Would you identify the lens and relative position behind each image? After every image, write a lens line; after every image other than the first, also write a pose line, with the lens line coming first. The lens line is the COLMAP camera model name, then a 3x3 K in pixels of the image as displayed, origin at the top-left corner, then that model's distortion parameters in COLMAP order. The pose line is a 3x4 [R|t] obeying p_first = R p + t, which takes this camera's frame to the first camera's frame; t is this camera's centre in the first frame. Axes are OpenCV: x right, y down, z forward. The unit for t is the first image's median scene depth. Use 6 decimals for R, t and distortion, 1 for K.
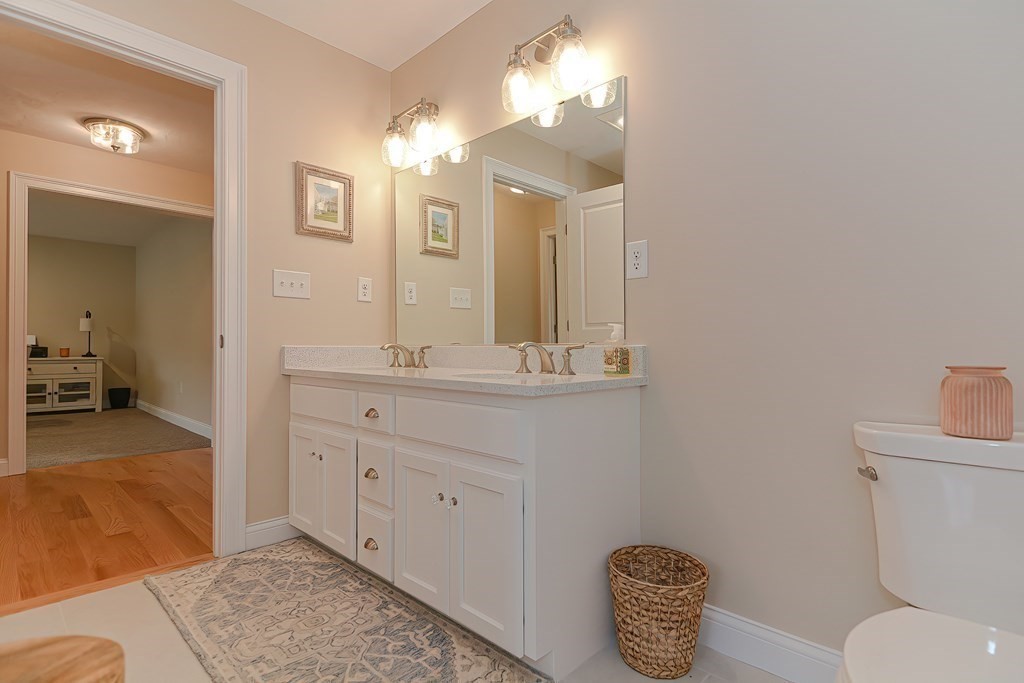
lens RADIAL K [[501.8, 0, 512.0], [0, 501.8, 341.5], [0, 0, 1]] dist [0.000011, -0.000128]
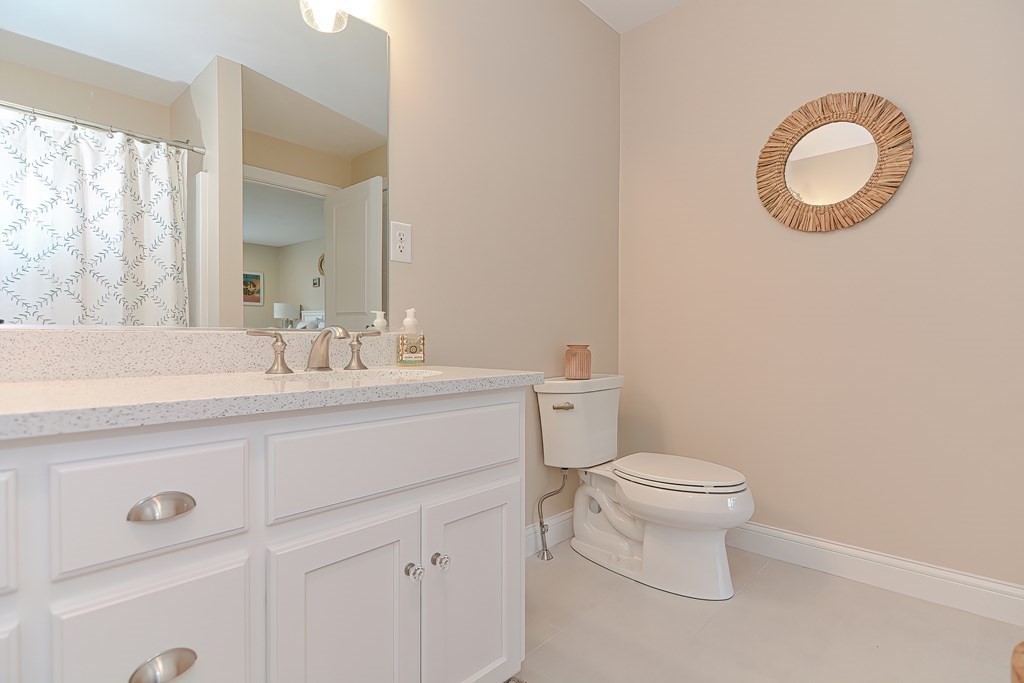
lens RADIAL K [[501.8, 0, 512.0], [0, 501.8, 341.5], [0, 0, 1]] dist [0.000011, -0.000128]
pose [[-0.007764, -0.008239, 0.999936, -0.476365], [-0.012443, 0.999889, 0.008142, 0.009783], [-0.999892, -0.012379, -0.007866, 0.538688]]
